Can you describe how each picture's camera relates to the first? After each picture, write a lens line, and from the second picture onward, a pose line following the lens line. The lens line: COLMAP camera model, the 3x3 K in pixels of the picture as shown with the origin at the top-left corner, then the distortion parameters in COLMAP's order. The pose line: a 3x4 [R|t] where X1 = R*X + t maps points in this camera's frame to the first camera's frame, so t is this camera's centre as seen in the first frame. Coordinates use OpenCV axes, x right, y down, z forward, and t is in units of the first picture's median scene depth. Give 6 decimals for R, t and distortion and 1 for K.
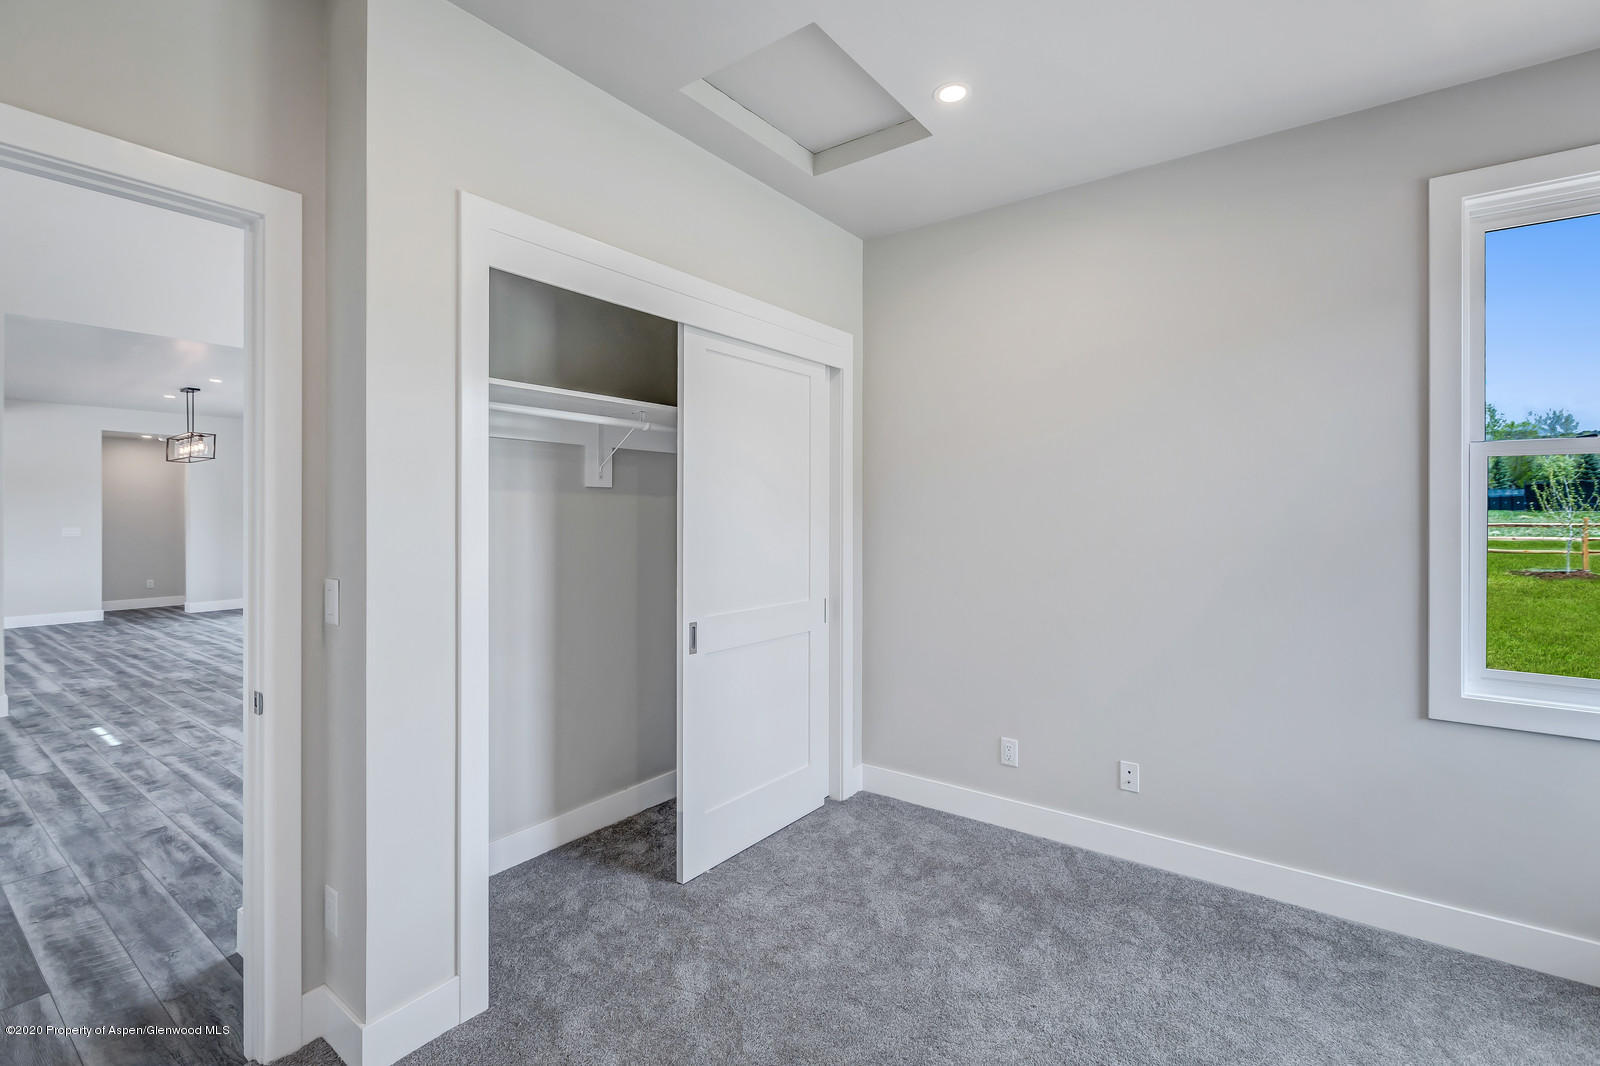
lens RADIAL K [[724.4, 0, 796.3], [0, 724.4, 511.9], [0, 0, 1]] dist [-0.000771, 0.000893]
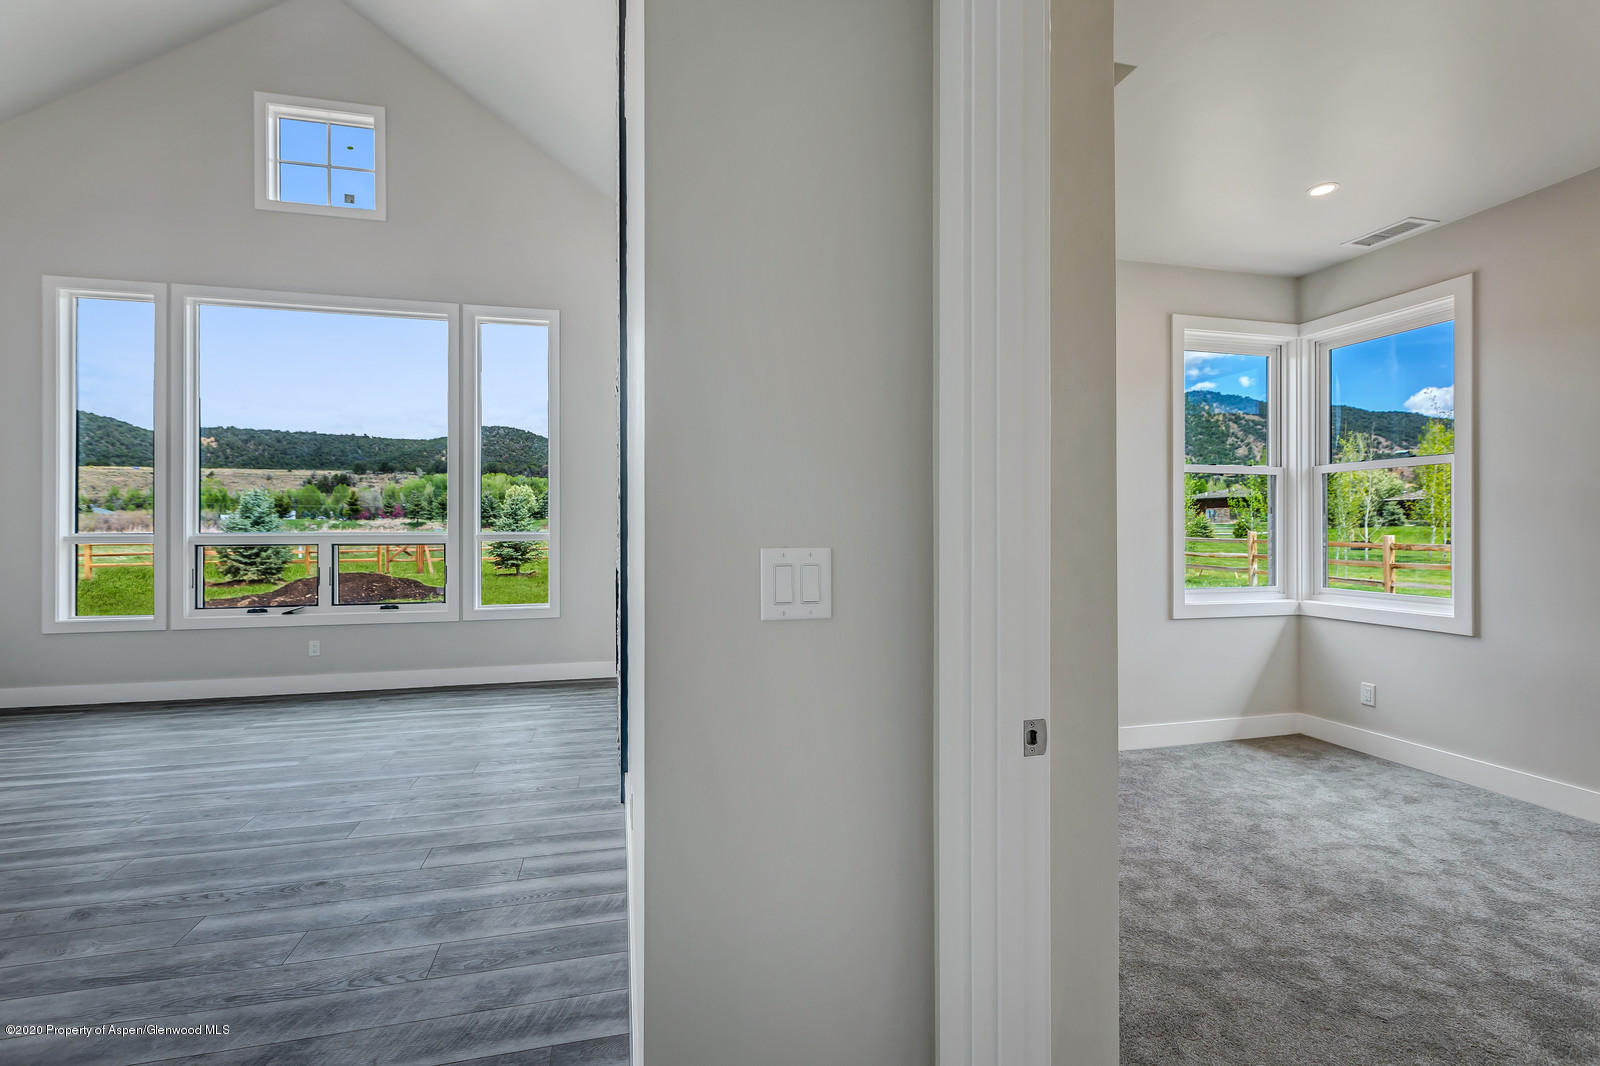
lens RADIAL K [[718.3, 0, 803.6], [0, 718.3, 523.0], [0, 0, 1]] dist [0.002339, -0.000420]
pose [[0.626297, 0.007126, 0.779552, -0.704416], [0.001902, 0.999941, -0.010669, 0.042586], [-0.779583, 0.008165, 0.626246, 0.393654]]
